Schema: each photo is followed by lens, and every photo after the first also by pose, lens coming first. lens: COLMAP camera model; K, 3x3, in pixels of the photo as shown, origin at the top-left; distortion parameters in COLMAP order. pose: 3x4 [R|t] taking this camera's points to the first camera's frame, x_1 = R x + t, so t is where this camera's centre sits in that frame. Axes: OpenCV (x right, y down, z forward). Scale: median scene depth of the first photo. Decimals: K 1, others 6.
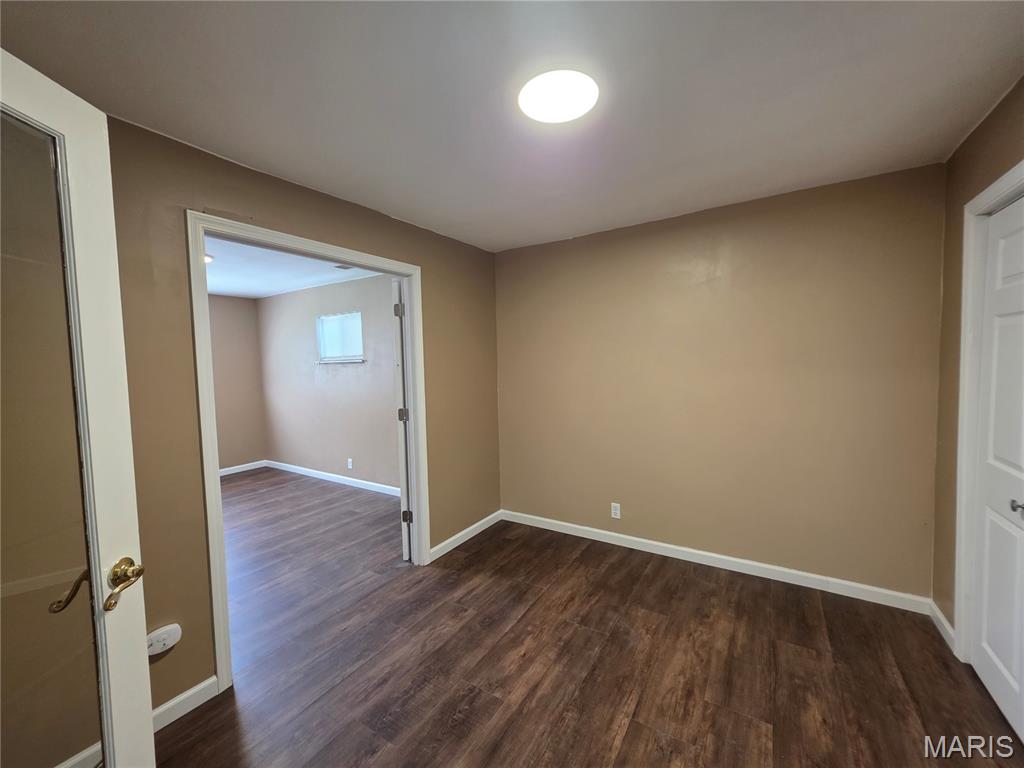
lens RADIAL K [[408.8, 0, 513.6], [0, 408.8, 382.3], [0, 0, 1]] dist [0.003049, -0.000259]
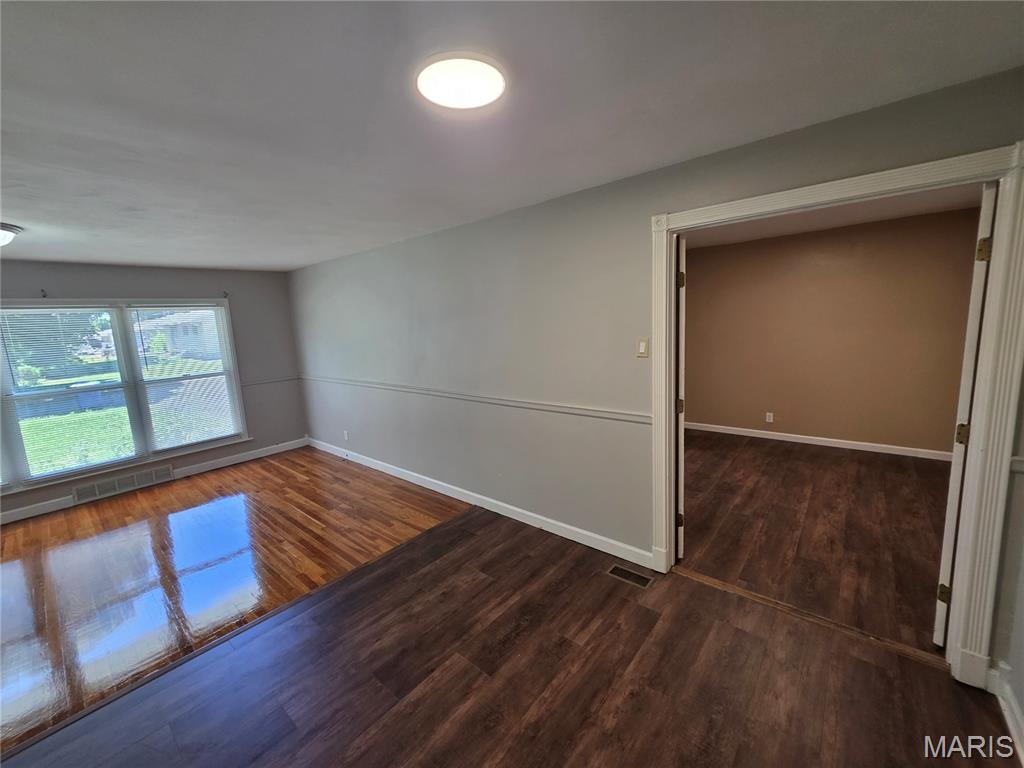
lens RADIAL K [[408.8, 0, 513.2], [0, 408.8, 385.2], [0, 0, 1]] dist [0.003049, -0.000259]
pose [[0.990113, -0.003735, -0.140219, -0.657723], [0.020179, 0.993040, 0.116034, -0.019026], [0.138810, -0.117717, 0.983298, -0.877039]]
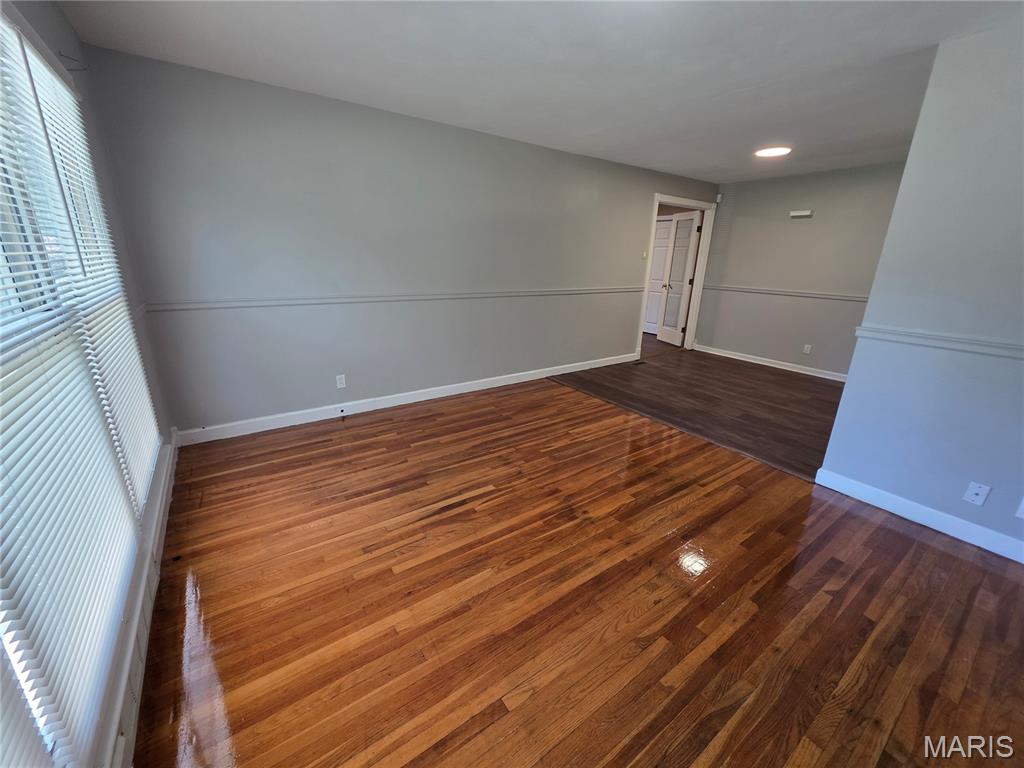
lens RADIAL K [[408.8, 0, 511.9], [0, 408.8, 380.5], [0, 0, 1]] dist [0.003049, -0.000259]
pose [[0.381186, -0.237405, 0.893496, -2.843756], [0.011999, 0.967655, 0.251990, 0.103900], [-0.924420, -0.085335, 0.371706, -0.057305]]
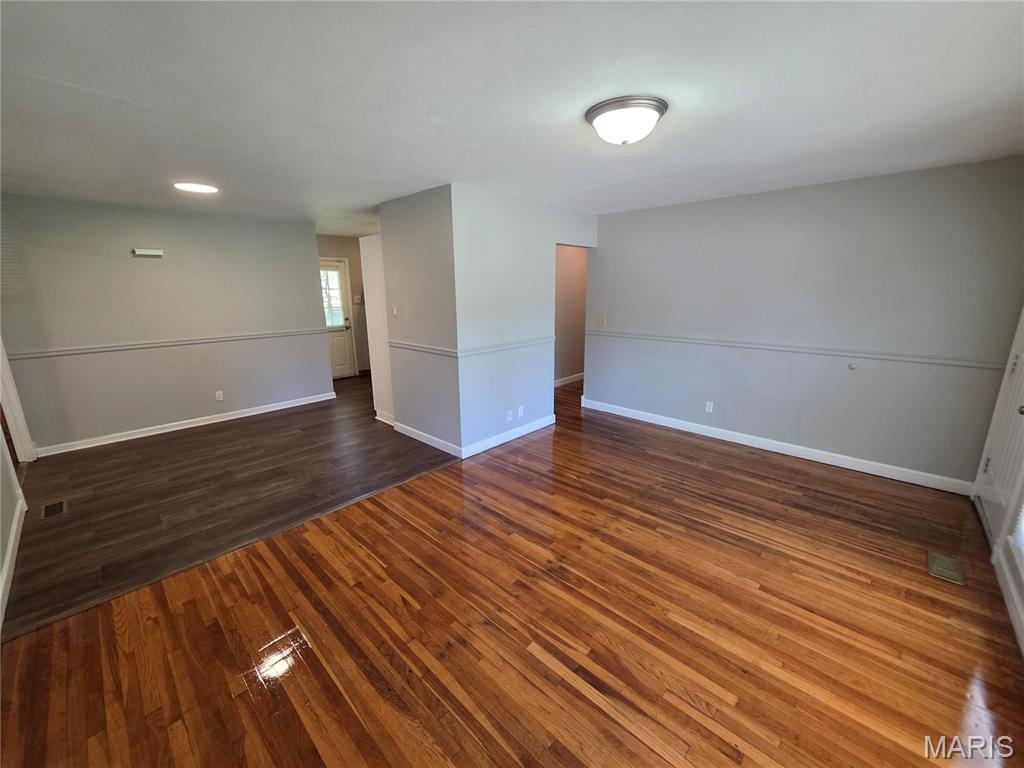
lens RADIAL K [[408.8, 0, 513.7], [0, 408.8, 382.9], [0, 0, 1]] dist [0.003049, -0.000259]
pose [[-0.981204, -0.010590, 0.192683, -2.107975], [0.044528, 0.959123, 0.279463, -0.056113], [-0.187766, 0.282790, -0.940624, 0.934867]]
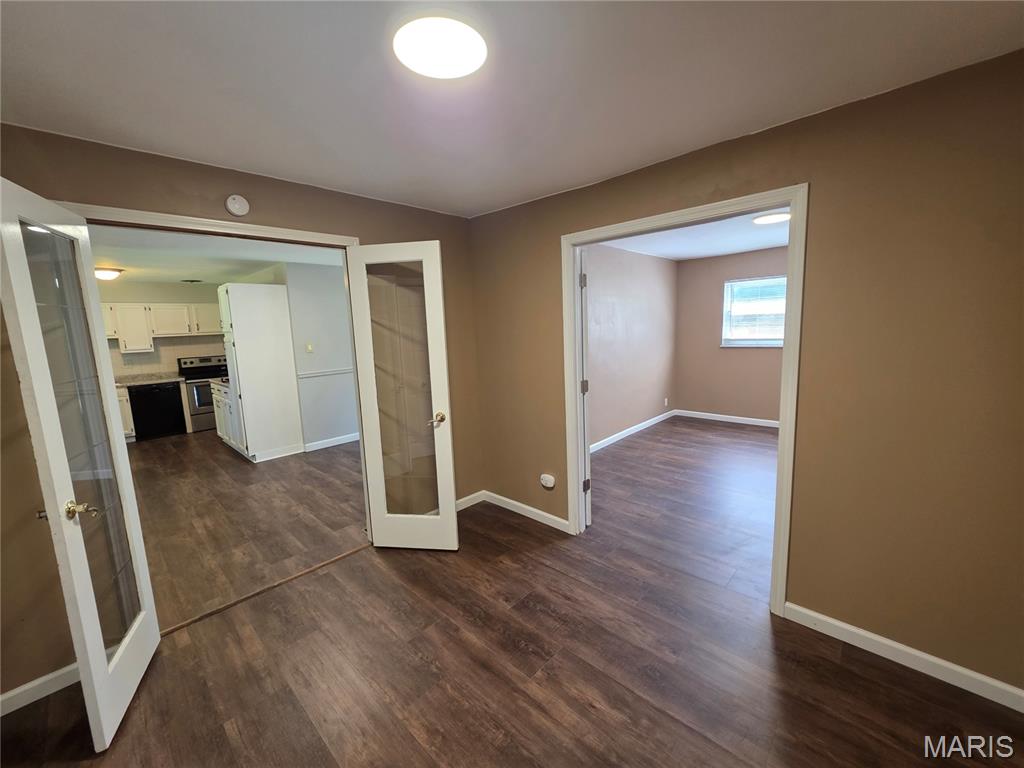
lens RADIAL K [[408.8, 0, 514.0], [0, 408.8, 379.6], [0, 0, 1]] dist [0.003049, -0.000259]
pose [[-0.194869, 0.164431, -0.966948, 0.604075], [-0.007669, 0.985562, 0.169142, -0.096200], [0.980799, 0.040376, -0.190794, 0.791975]]
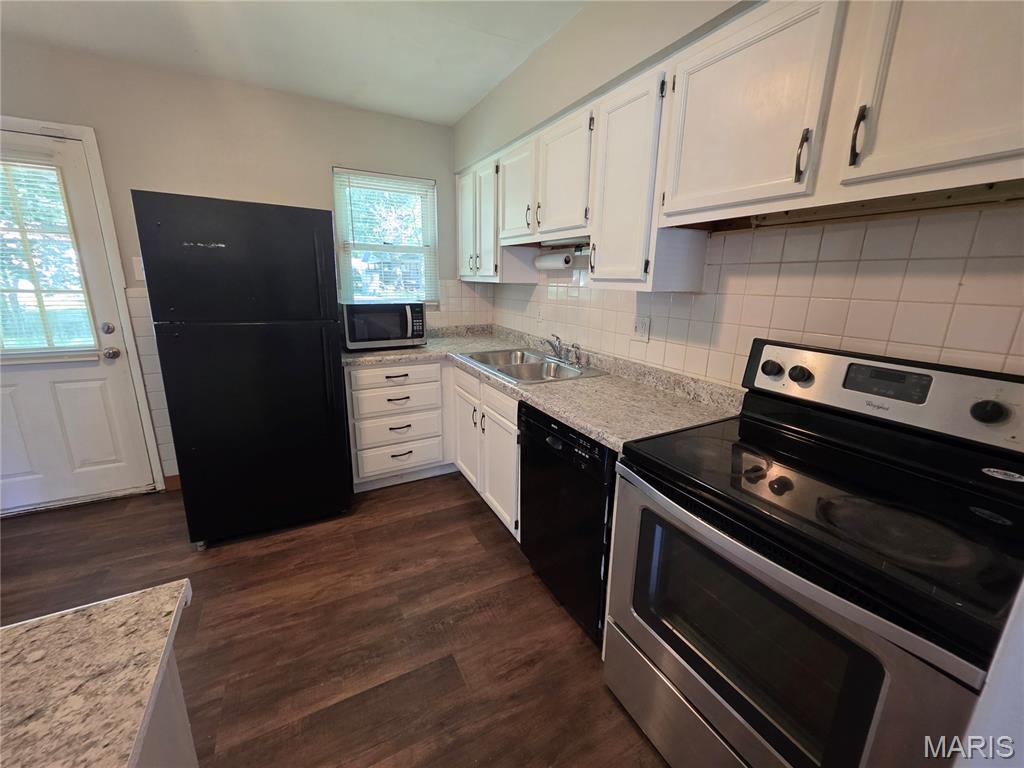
lens RADIAL K [[408.8, 0, 517.0], [0, 408.8, 378.4], [0, 0, 1]] dist [0.003049, -0.000259]
pose [[-0.871417, -0.115212, 0.476822, -1.655330], [0.019376, 0.963185, 0.268139, 0.145965], [-0.490161, 0.242899, -0.837103, -1.339657]]
